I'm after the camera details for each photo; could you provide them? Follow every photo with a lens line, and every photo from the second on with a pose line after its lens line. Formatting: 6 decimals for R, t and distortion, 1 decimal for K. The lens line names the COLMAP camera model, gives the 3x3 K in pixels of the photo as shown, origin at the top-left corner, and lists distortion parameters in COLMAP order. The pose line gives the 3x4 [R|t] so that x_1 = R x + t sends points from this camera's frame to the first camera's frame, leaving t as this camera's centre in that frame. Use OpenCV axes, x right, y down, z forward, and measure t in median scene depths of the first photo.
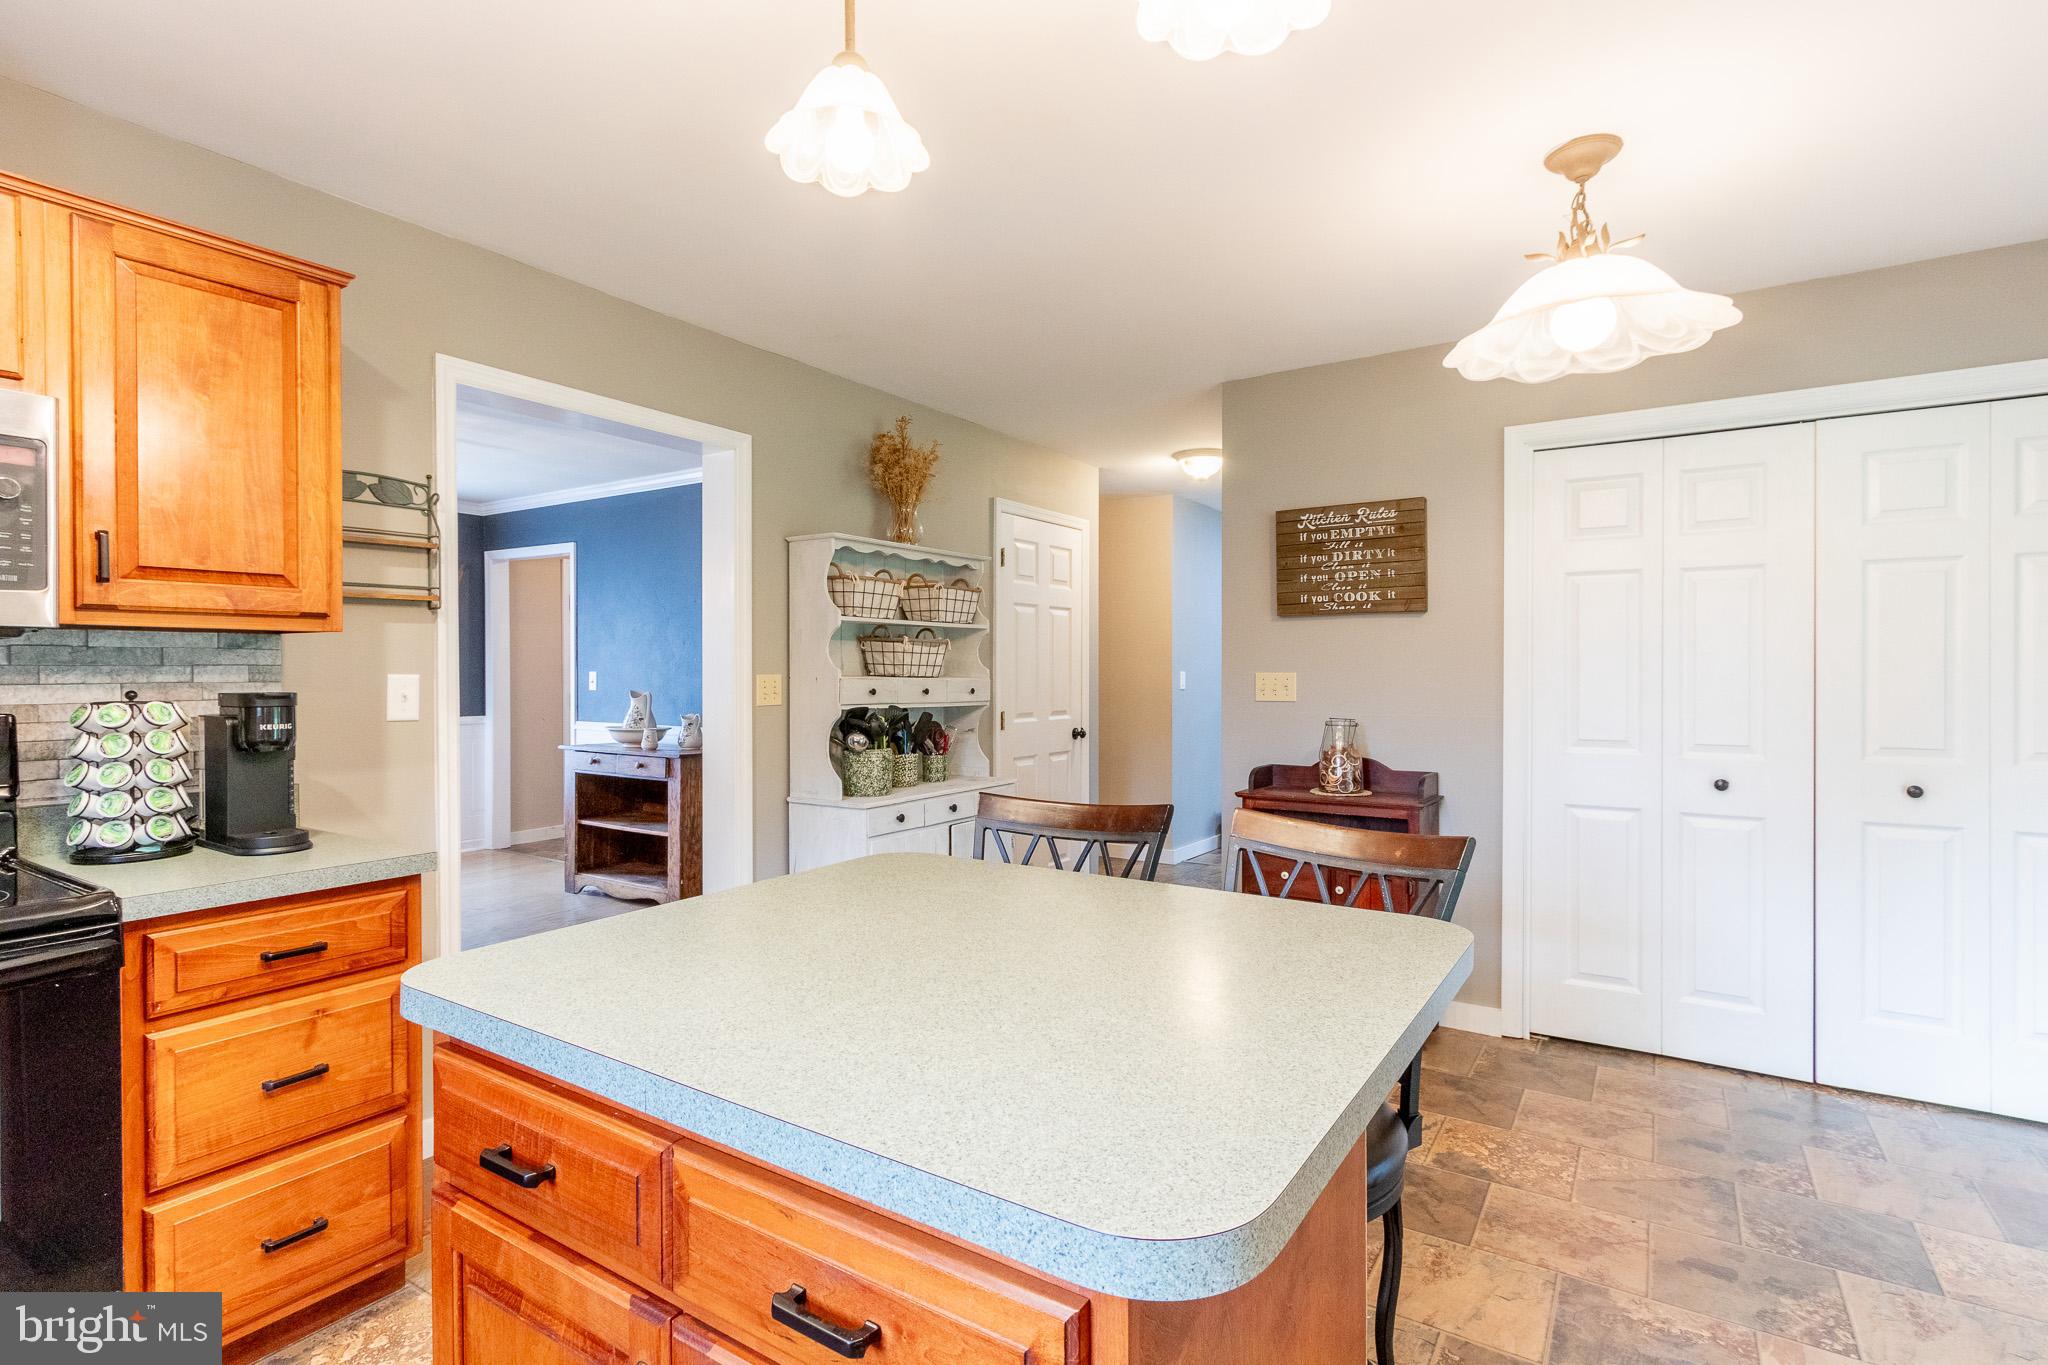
lens RADIAL K [[990.2, 0, 1022.3], [0, 990.2, 682.8], [0, 0, 1]] dist [0.002771, -0.000412]
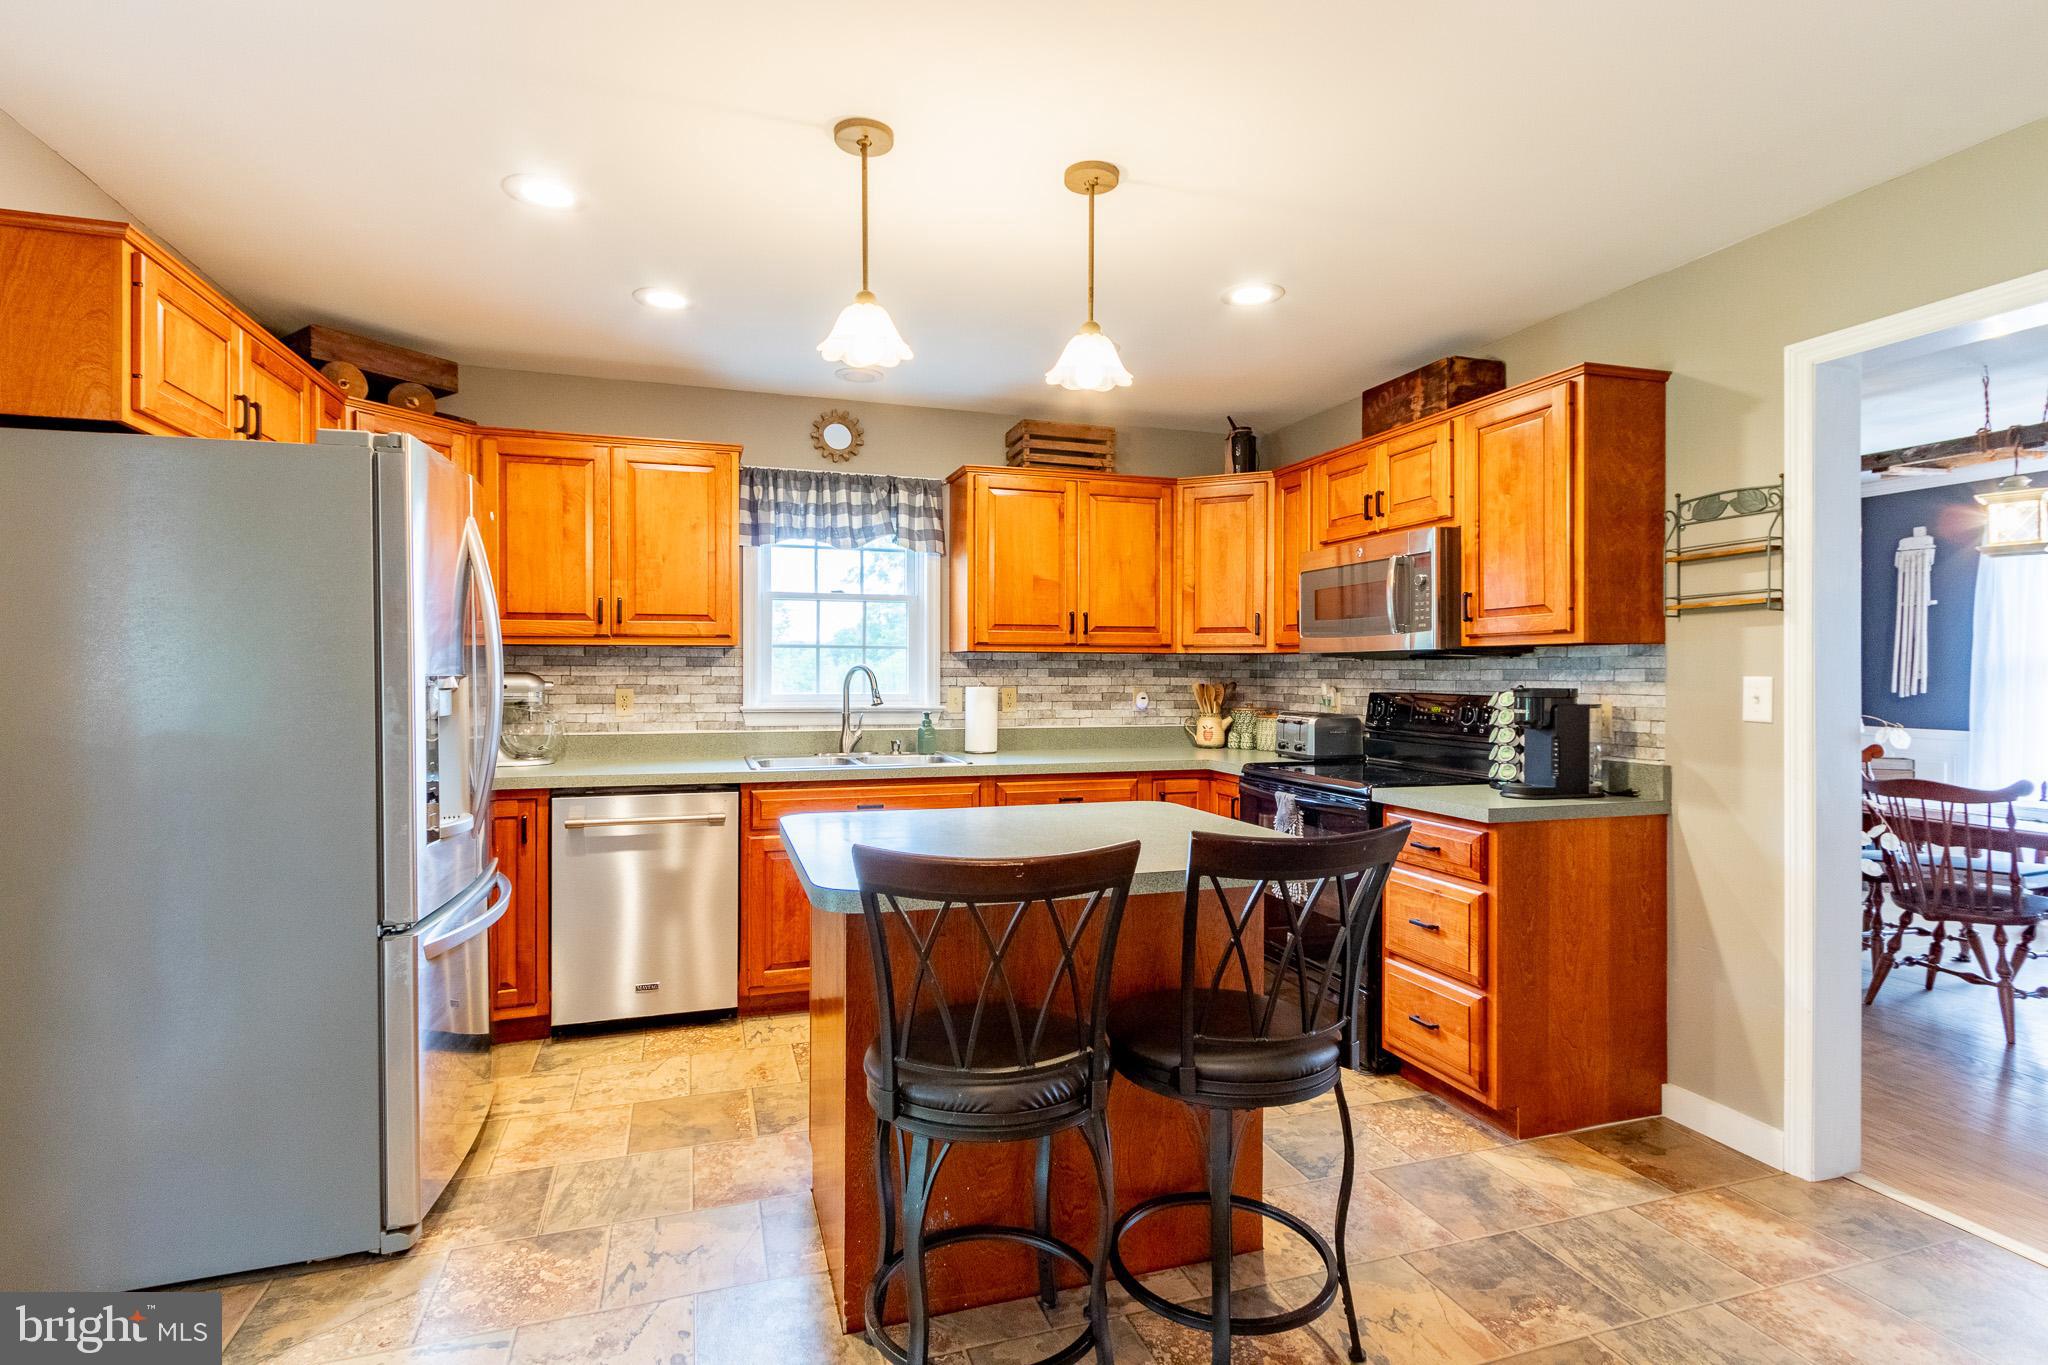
lens RADIAL K [[990.2, 0, 1022.6], [0, 990.2, 680.1], [0, 0, 1]] dist [0.002771, -0.000412]
pose [[-0.628234, 0.002087, -0.778022, 0.677111], [-0.009465, 0.999902, 0.010326, -0.007633], [0.777967, 0.013851, -0.628152, 1.090078]]
